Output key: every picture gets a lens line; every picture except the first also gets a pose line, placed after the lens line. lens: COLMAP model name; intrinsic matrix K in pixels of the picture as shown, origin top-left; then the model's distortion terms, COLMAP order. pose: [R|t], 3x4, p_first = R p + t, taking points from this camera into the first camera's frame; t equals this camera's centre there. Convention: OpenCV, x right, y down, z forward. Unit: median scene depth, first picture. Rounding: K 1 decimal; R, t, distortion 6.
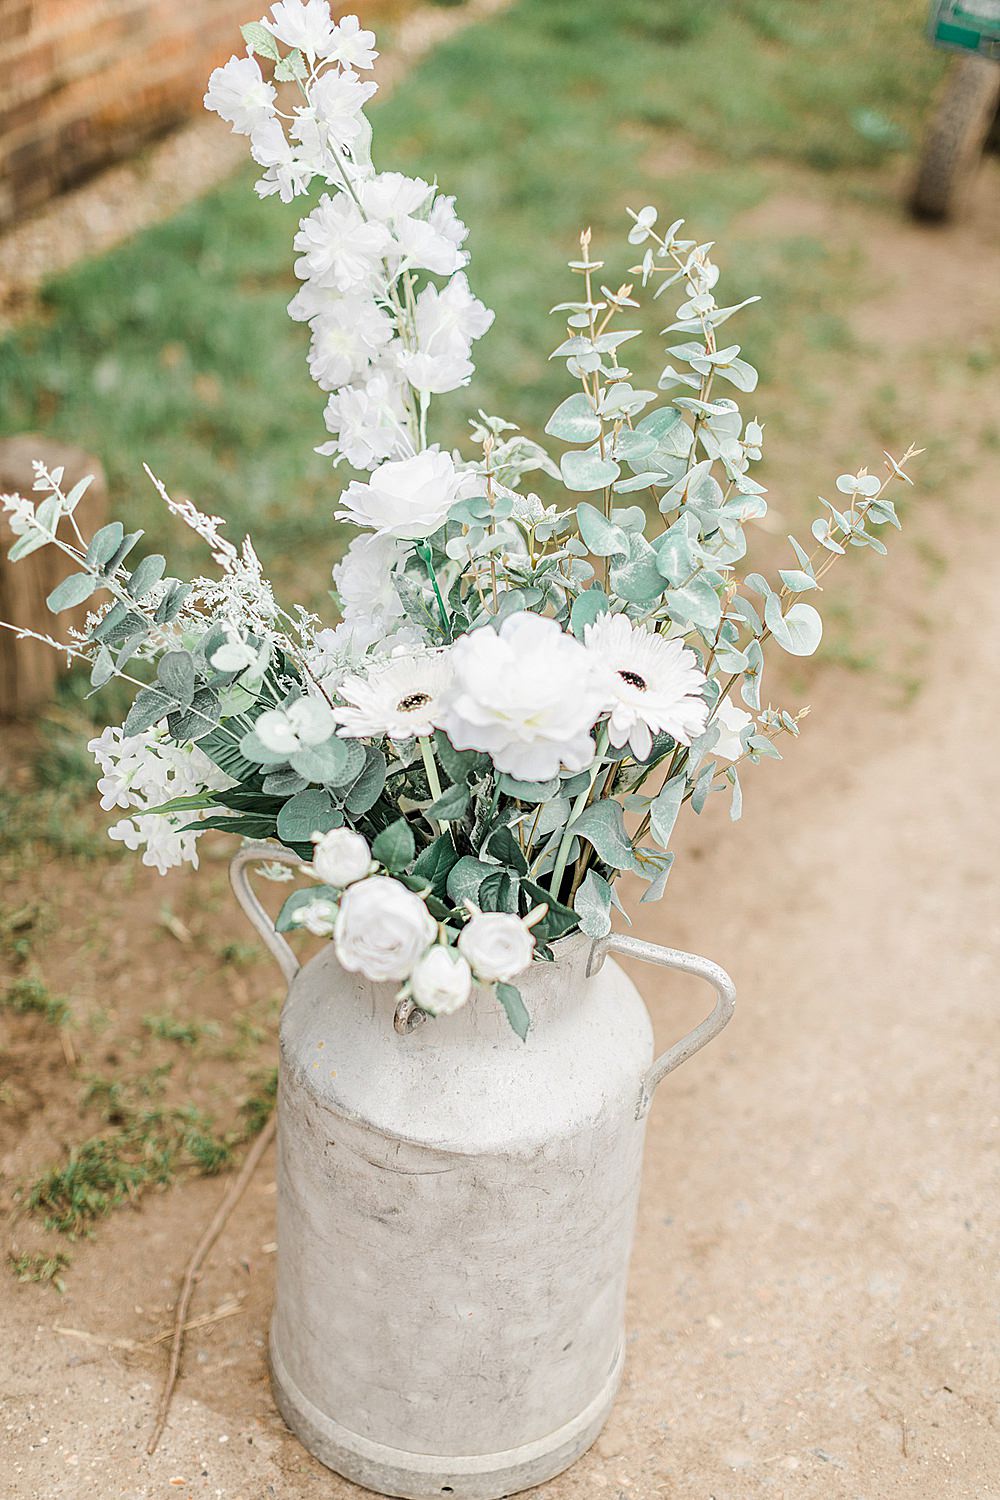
lens RADIAL K [[2165.0, 0, 500.0], [0, 2165.0, 750.0], [0, 0, 1]] dist [0.017017, -0.018080]
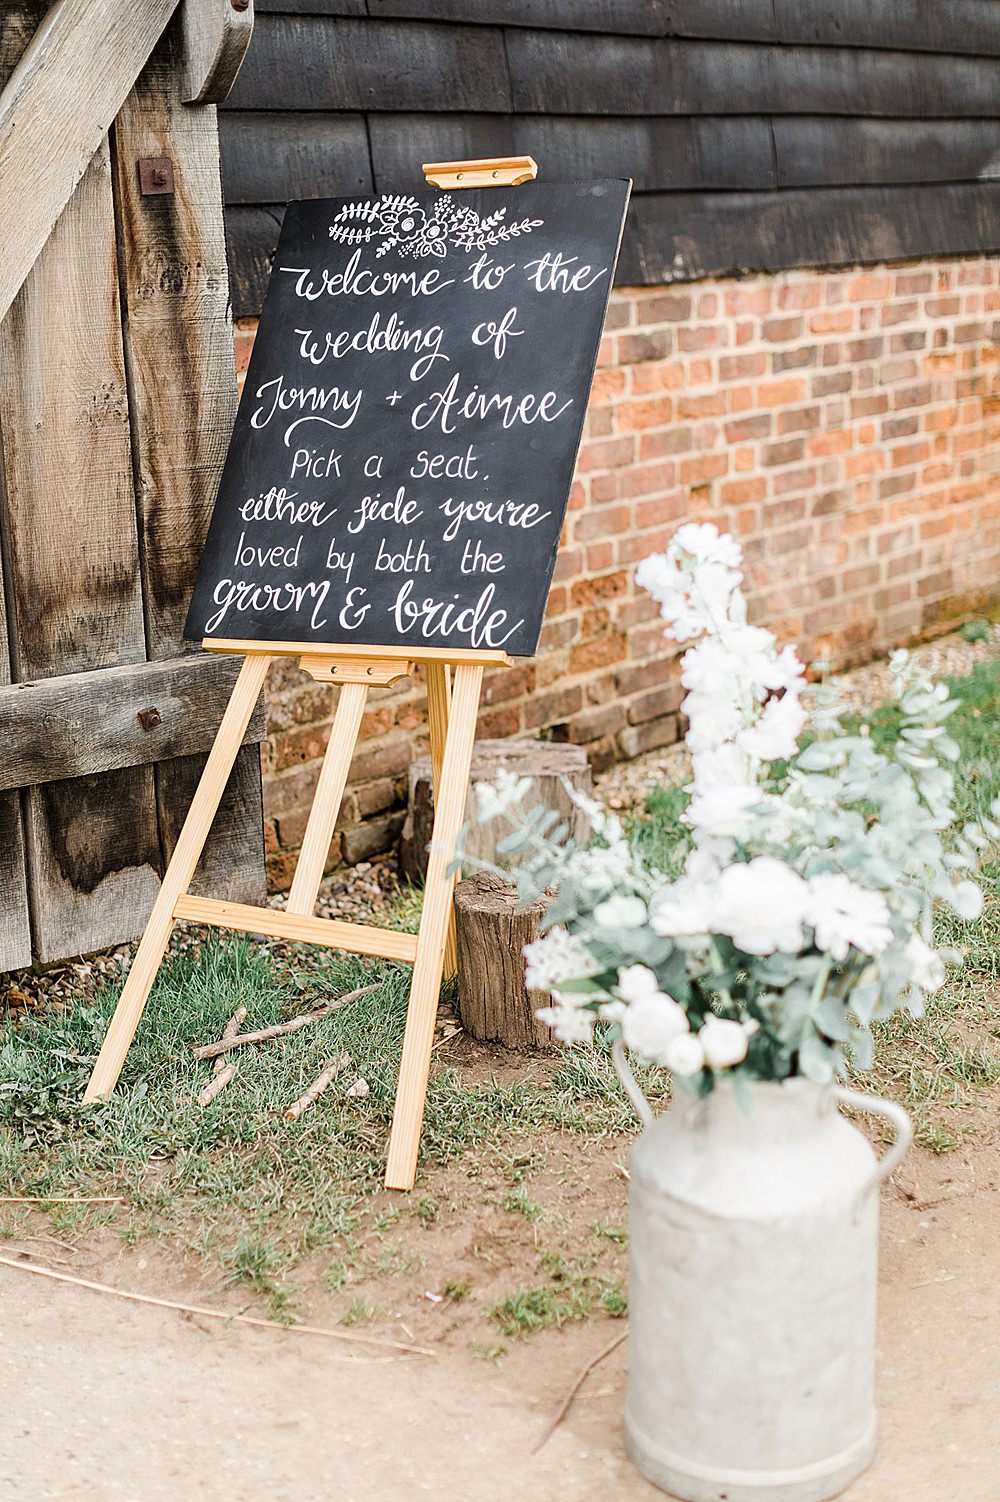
lens RADIAL K [[2167.9, 0, 500.0], [0, 2167.9, 751.0], [0, 0, 1]] dist [0.017017, -0.018080]
pose [[0.947327, 0.021911, -0.319518, 0.257487], [-0.109465, 0.959726, -0.258736, 0.230735], [0.300980, 0.280083, 0.911572, -0.449351]]
